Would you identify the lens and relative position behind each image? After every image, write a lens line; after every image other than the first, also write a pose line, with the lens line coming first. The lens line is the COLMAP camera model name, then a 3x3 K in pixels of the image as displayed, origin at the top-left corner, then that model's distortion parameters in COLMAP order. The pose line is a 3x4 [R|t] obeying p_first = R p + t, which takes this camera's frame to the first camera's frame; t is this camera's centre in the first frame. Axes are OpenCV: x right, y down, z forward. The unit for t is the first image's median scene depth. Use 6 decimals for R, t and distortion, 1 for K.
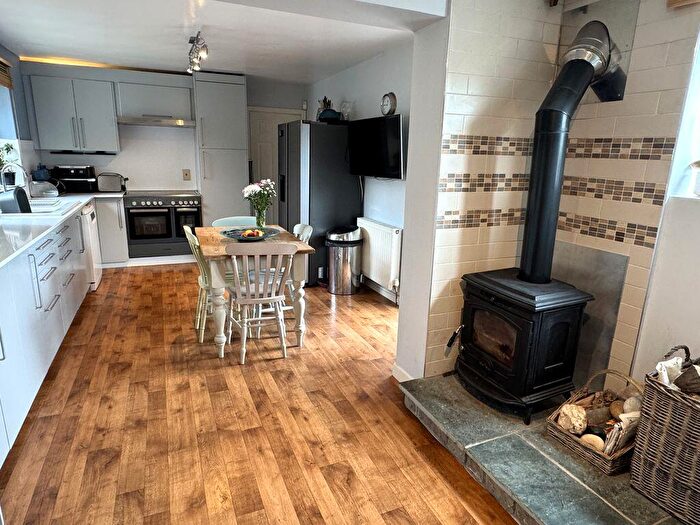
lens RADIAL K [[432.6, 0, 348.4], [0, 432.6, 261.3], [0, 0, 1]] dist [0.001149, 0.001420]
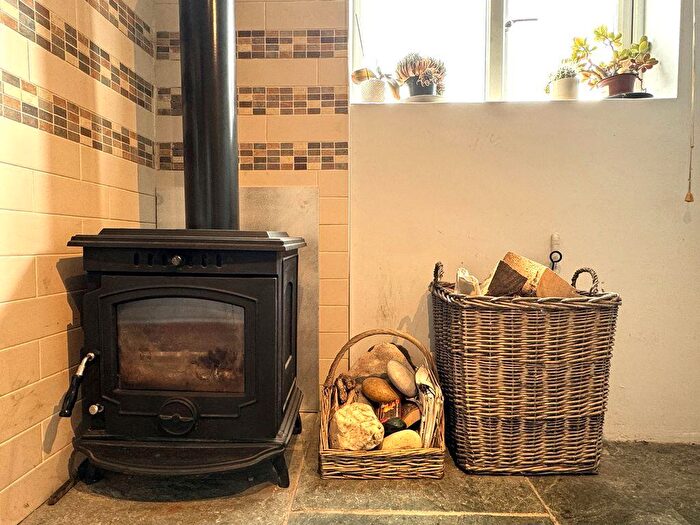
lens RADIAL K [[432.6, 0, 348.4], [0, 432.6, 261.3], [0, 0, 1]] dist [0.001149, 0.001420]
pose [[0.438185, -0.066901, 0.896392, -0.002094], [0.227171, 0.973097, -0.038423, 0.126769], [-0.869705, 0.220471, 0.441594, 0.543014]]
